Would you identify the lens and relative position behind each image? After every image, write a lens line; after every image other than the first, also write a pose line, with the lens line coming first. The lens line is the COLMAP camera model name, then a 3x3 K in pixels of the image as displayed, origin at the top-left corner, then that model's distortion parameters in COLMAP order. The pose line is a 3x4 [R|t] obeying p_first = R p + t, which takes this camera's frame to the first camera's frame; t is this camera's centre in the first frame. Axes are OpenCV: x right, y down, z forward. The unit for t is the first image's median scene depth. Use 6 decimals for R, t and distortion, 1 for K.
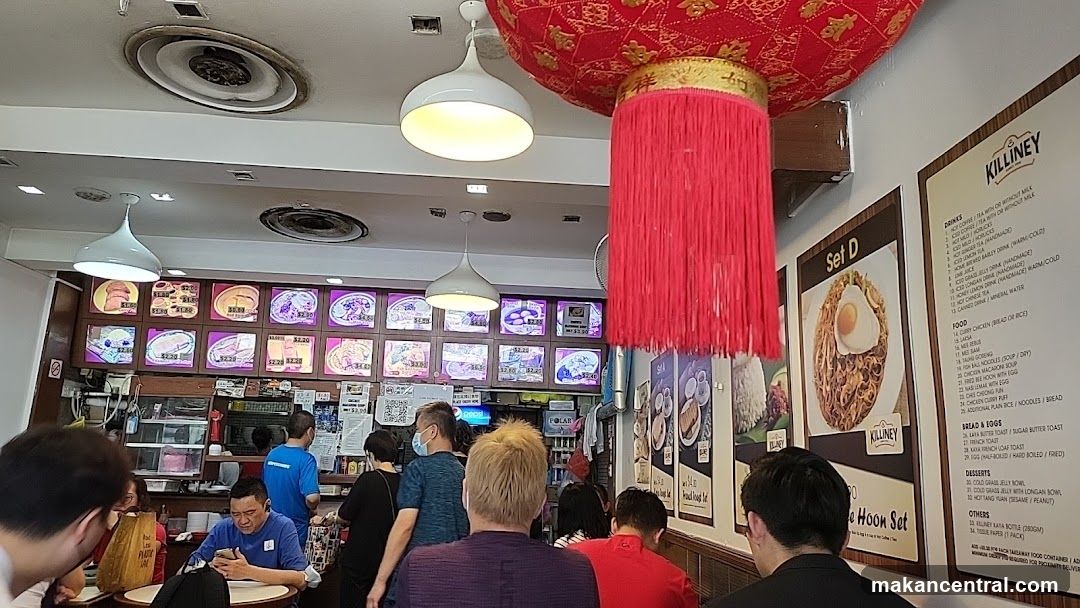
lens RADIAL K [[768.3, 0, 540.0], [0, 768.3, 304.0], [0, 0, 1]] dist [0.069568, -0.000495]
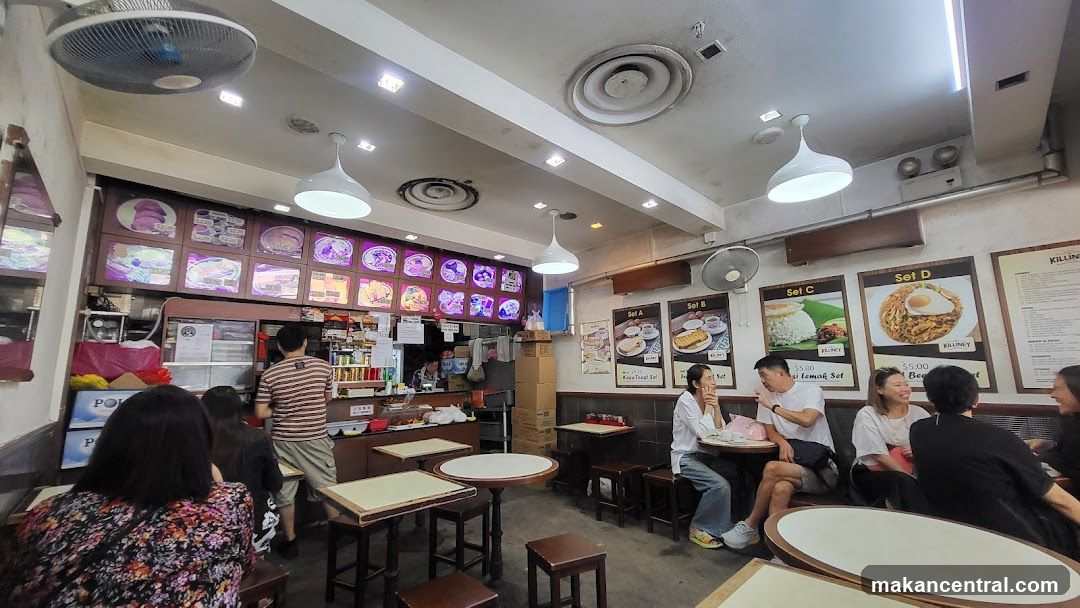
lens RADIAL K [[428.0, 0, 540.0], [0, 428.0, 304.0], [0, 0, 1]] dist [-0.001507, 0.000107]
pose [[0.751005, 0.053914, 0.658092, -0.519850], [-0.095706, 0.995024, 0.027702, 0.038460], [-0.653324, -0.083788, 0.752428, 0.261670]]
